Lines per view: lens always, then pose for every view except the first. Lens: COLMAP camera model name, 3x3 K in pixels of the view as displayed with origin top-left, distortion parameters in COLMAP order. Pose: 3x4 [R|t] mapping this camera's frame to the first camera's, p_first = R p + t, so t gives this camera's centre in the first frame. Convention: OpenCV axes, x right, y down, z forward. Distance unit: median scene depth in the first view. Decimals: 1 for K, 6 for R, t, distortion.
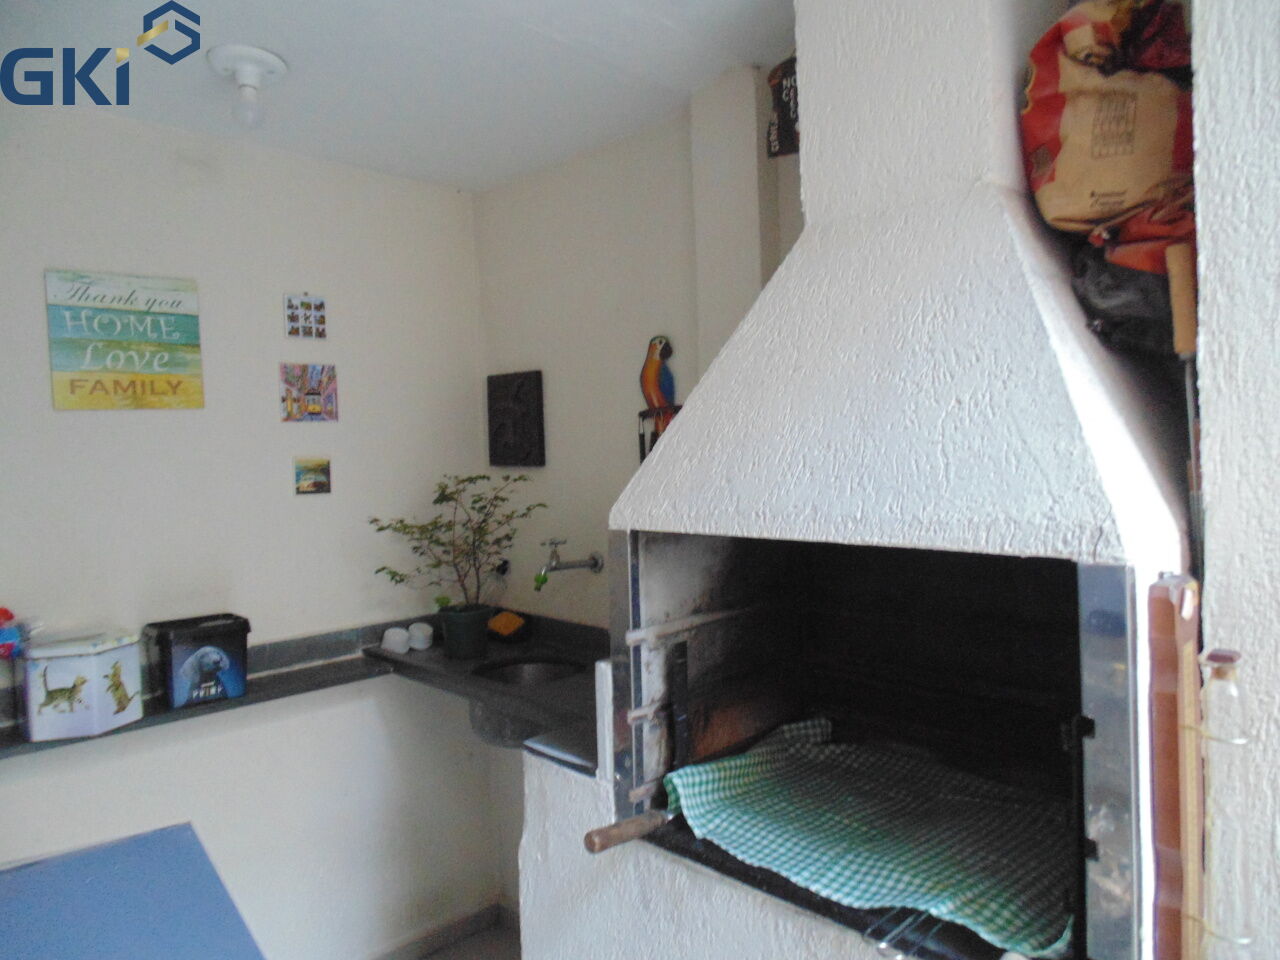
lens RADIAL K [[864.1, 0, 640.0], [0, 864.1, 480.0], [0, 0, 1]] dist [0.000044, -0.001445]
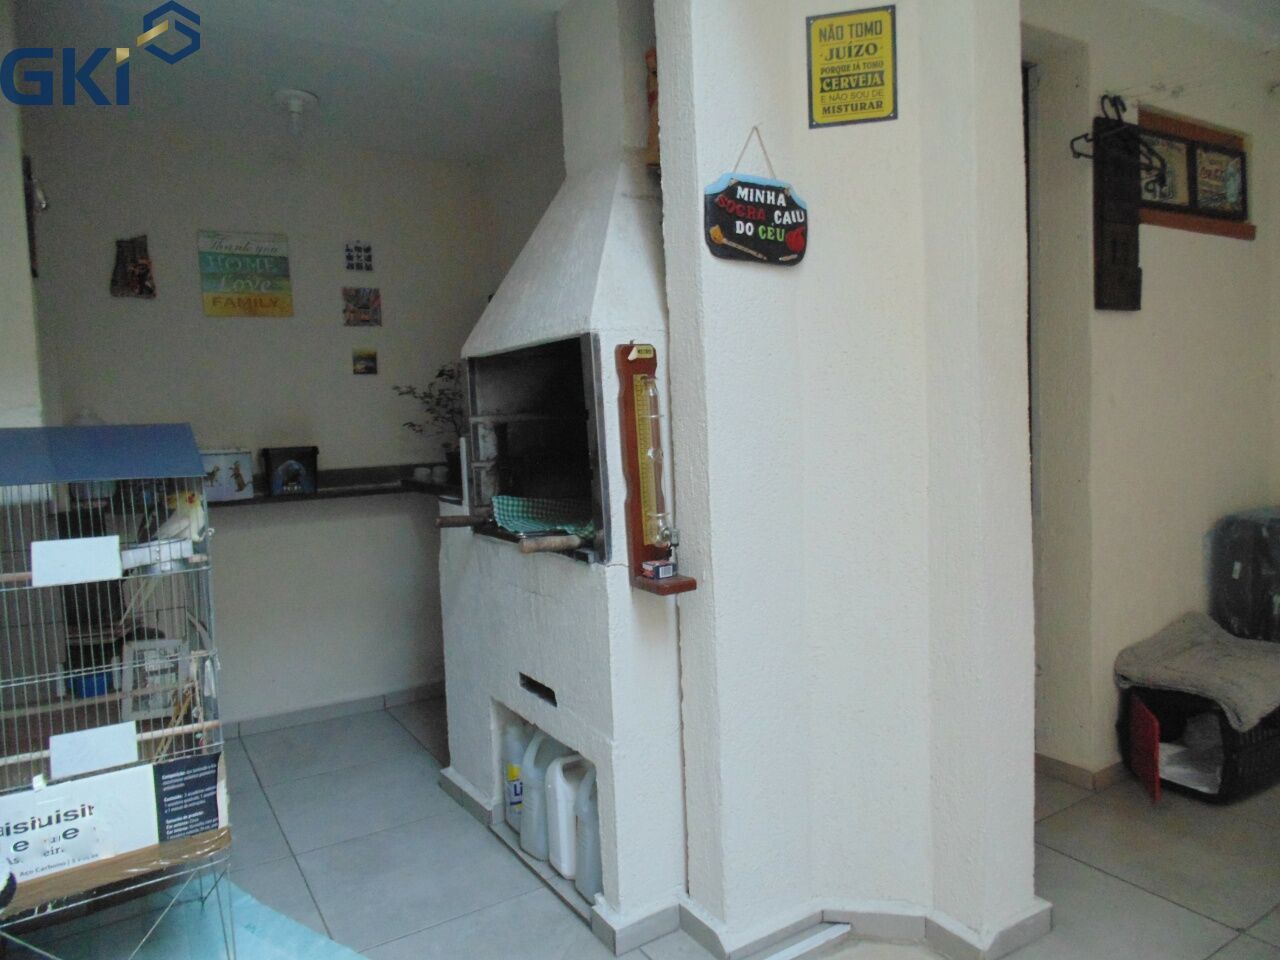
lens RADIAL K [[864.1, 0, 640.0], [0, 864.1, 480.0], [0, 0, 1]] dist [0.000044, -0.001445]
pose [[0.977269, 0.008230, -0.211843, 0.475817], [0.001128, 0.999030, 0.044019, 0.154755], [0.211999, -0.043258, 0.976312, -0.444222]]
